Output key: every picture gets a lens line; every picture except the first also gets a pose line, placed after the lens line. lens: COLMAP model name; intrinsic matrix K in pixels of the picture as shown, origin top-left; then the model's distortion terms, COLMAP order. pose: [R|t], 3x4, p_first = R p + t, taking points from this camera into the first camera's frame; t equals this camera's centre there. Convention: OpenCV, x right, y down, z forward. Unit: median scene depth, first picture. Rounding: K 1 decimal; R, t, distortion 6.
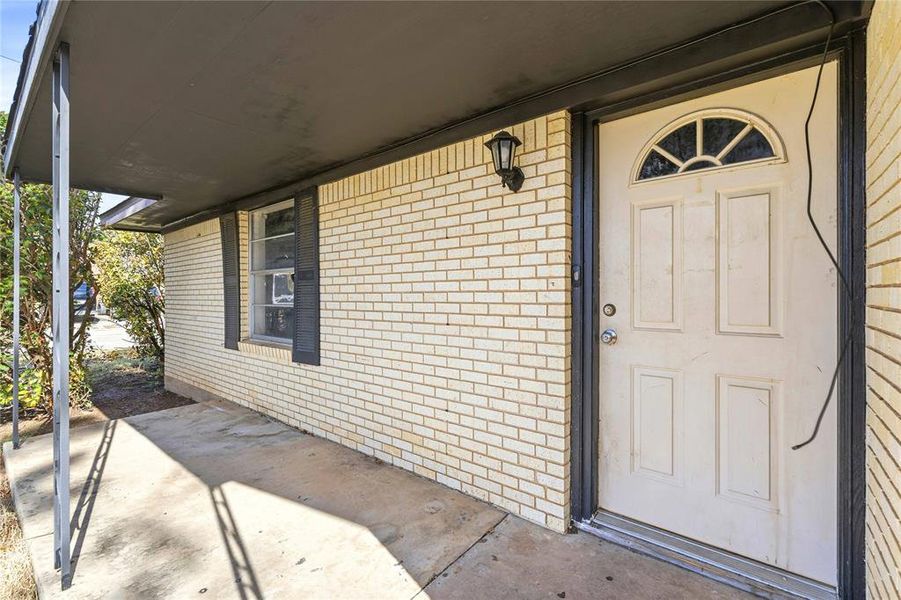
lens RADIAL K [[393.6, 0, 446.2], [0, 393.6, 298.9], [0, 0, 1]] dist [-0.000909, 0.000020]
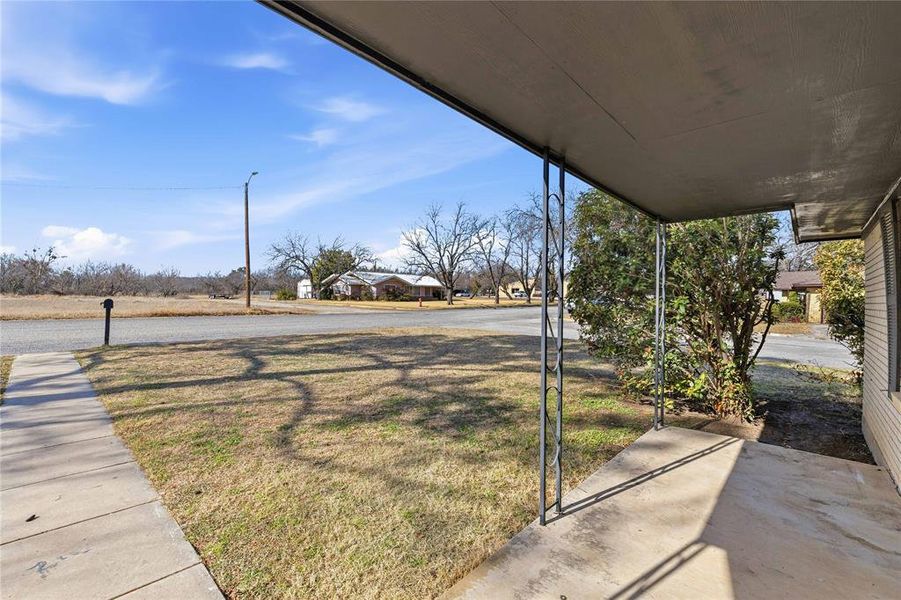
lens RADIAL K [[393.6, 0, 446.2], [0, 393.6, 298.9], [0, 0, 1]] dist [-0.000909, 0.000020]
pose [[-0.059369, 0.002595, -0.998233, 0.313284], [-0.024040, 0.999703, 0.004028, -0.055847], [0.997947, 0.024236, -0.059289, 0.451019]]
